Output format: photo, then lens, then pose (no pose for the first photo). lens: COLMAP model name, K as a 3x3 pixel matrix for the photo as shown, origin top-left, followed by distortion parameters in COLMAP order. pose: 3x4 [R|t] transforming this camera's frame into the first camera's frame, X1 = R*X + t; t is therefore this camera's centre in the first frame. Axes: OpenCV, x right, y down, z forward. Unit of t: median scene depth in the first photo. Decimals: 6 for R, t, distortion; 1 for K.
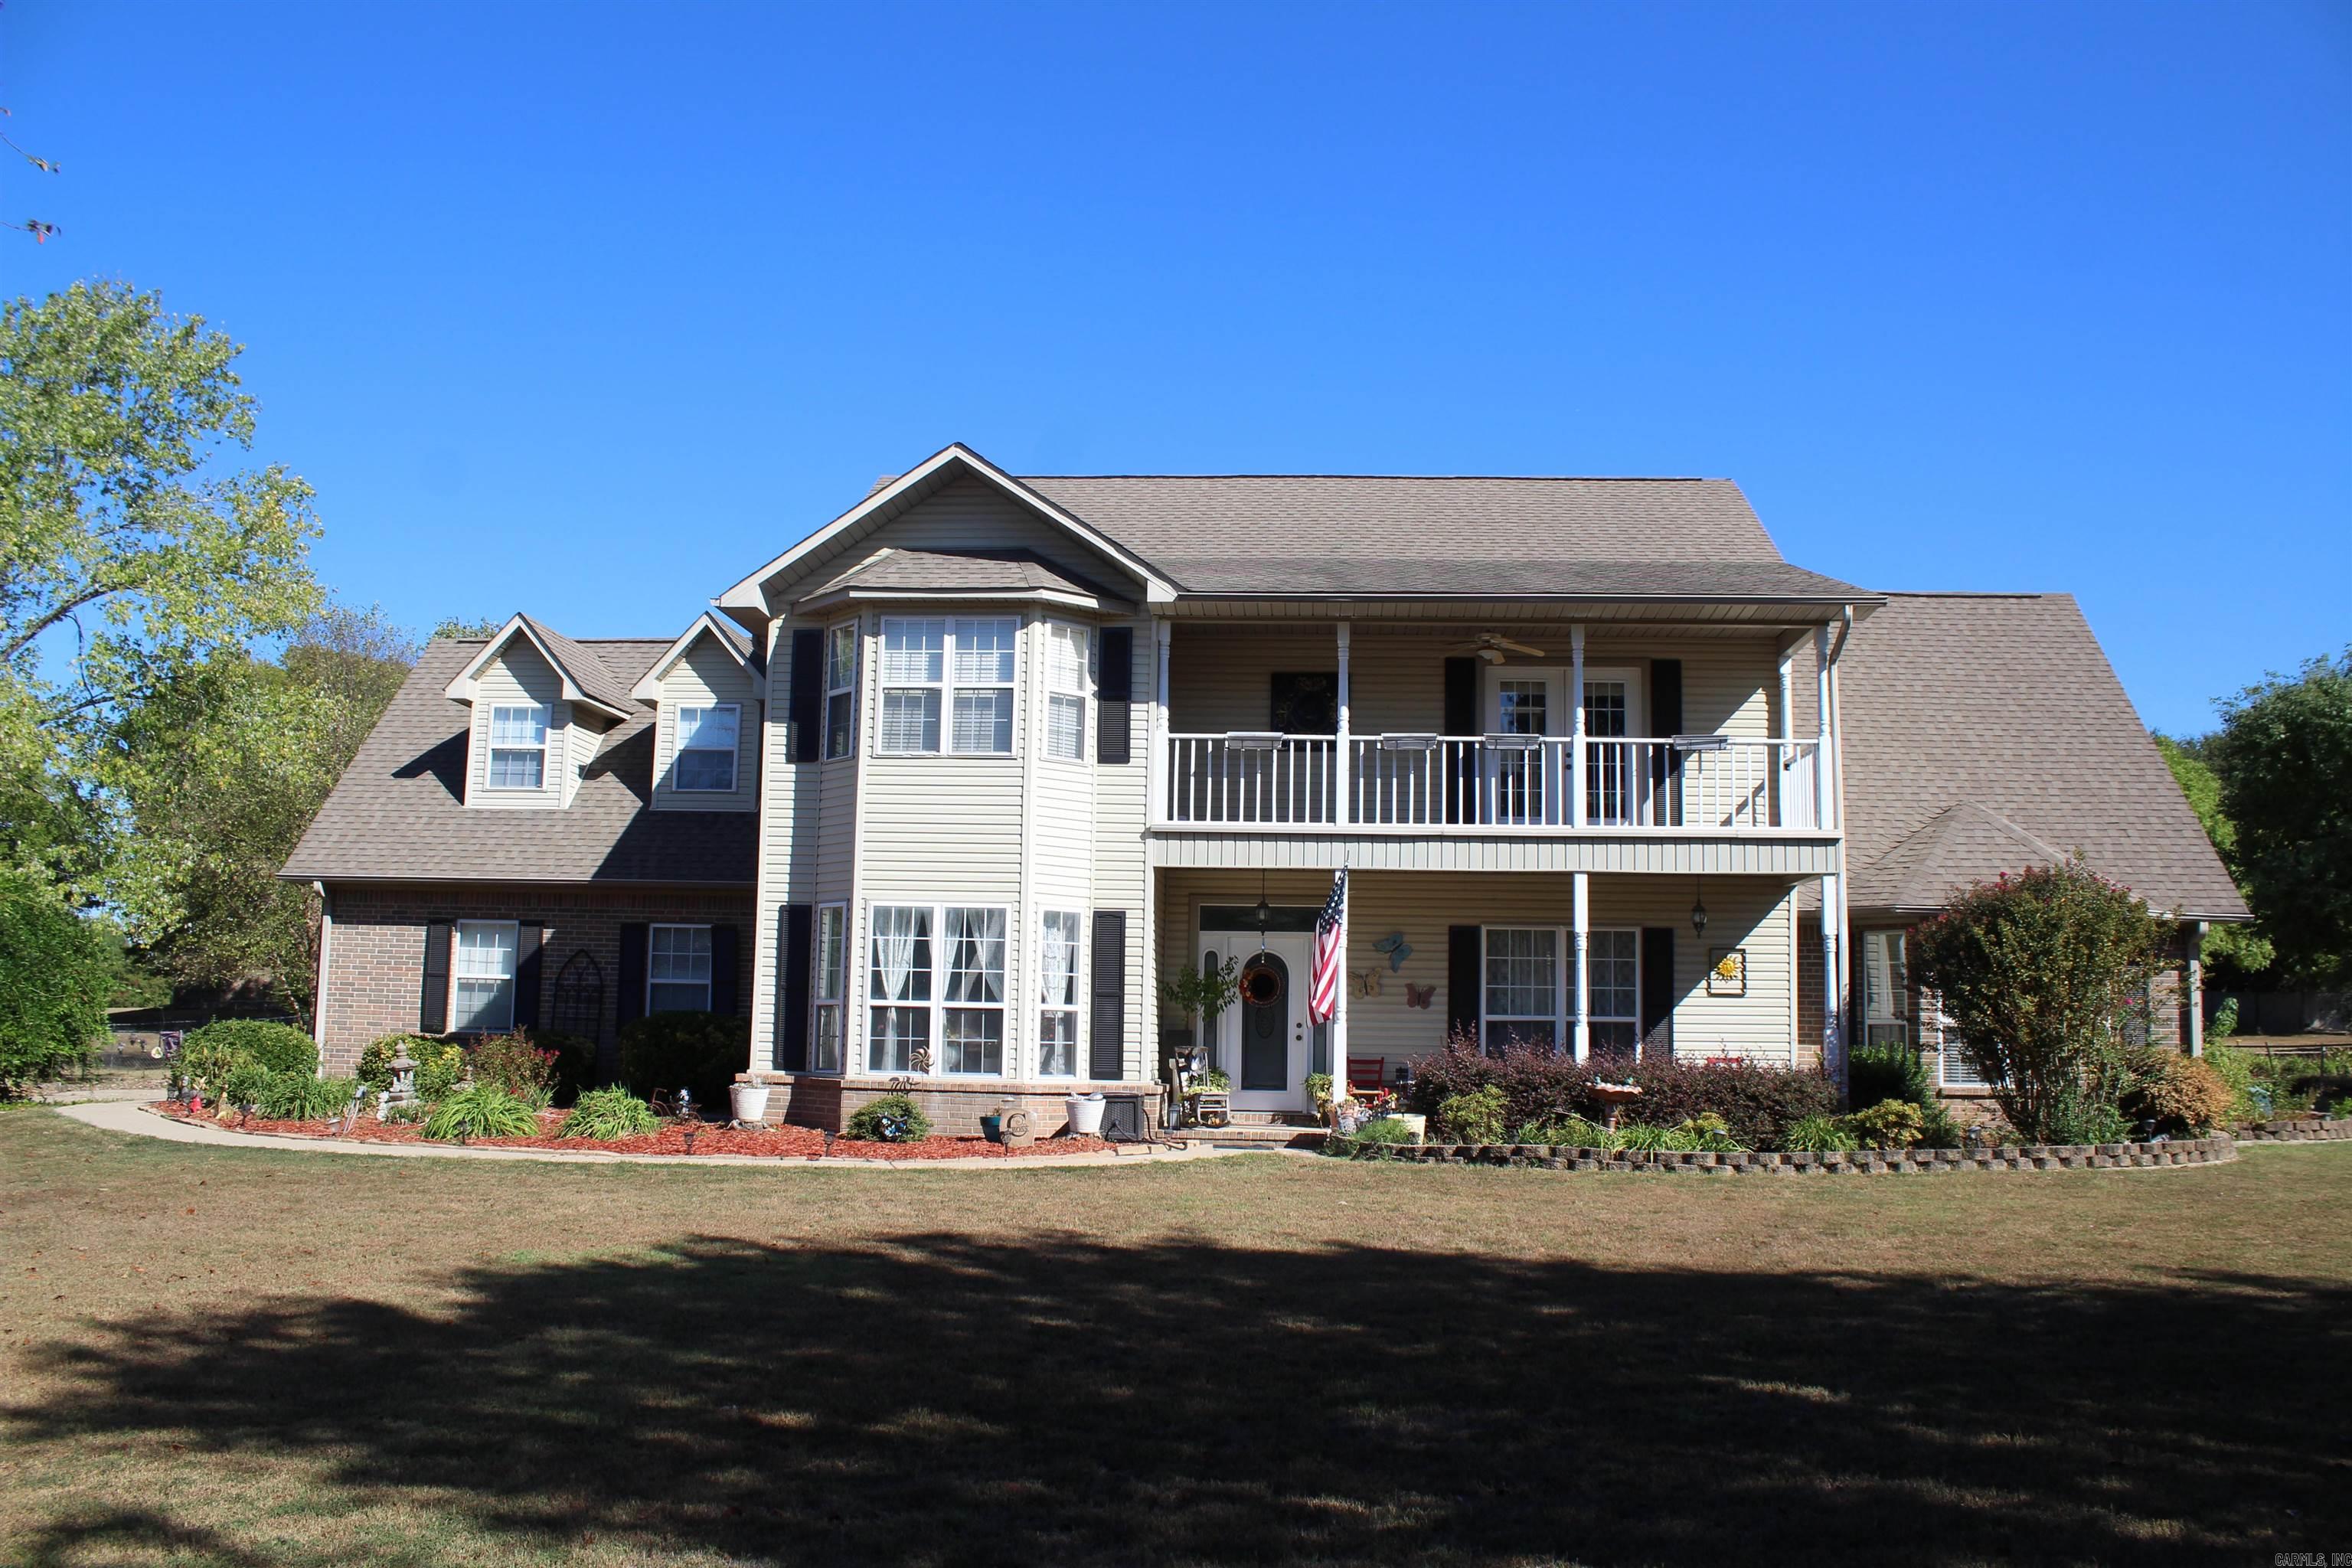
lens RADIAL K [[1898.8, 0, 1176.0], [0, 1898.8, 784.0], [0, 0, 1]] dist [-0.187375, 0.187702]
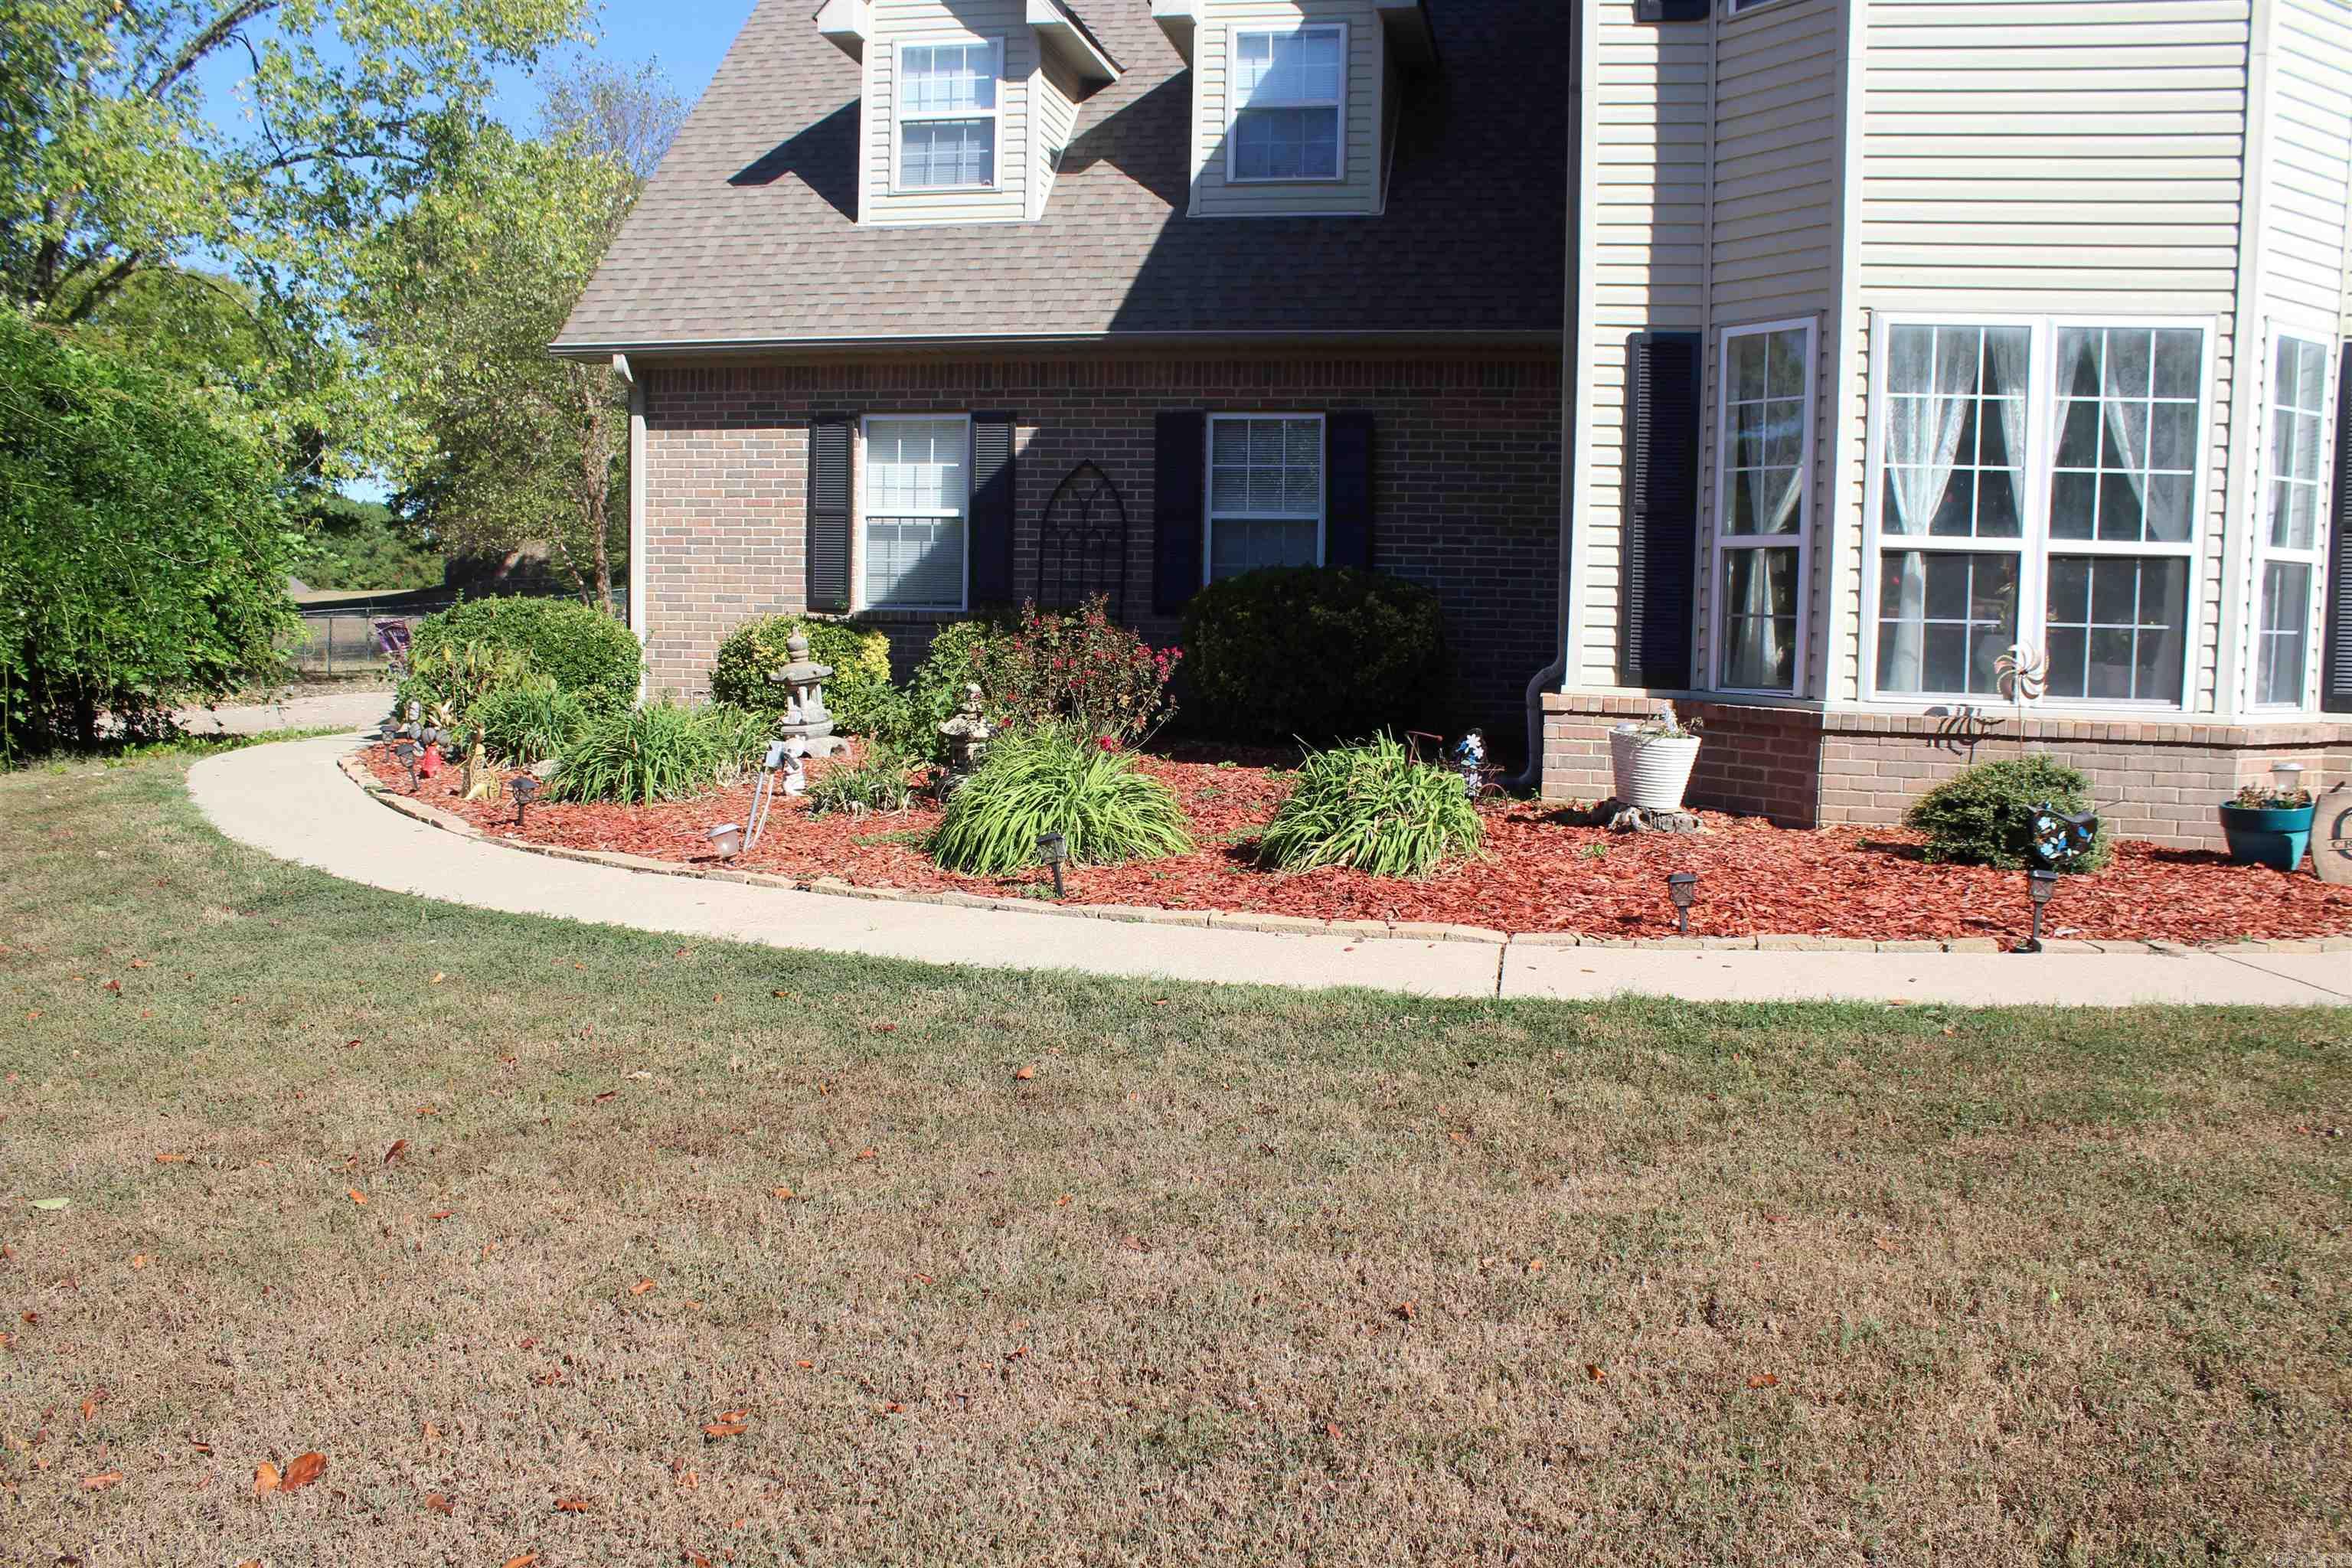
lens RADIAL K [[1898.8, 0, 1176.0], [0, 1898.8, 784.0], [0, 0, 1]] dist [-0.187375, 0.187702]
pose [[0.991317, 0.014093, -0.130734, -0.216563], [0.015536, 0.974723, 0.222875, 0.057218], [0.130570, -0.222971, 0.966041, 0.431599]]
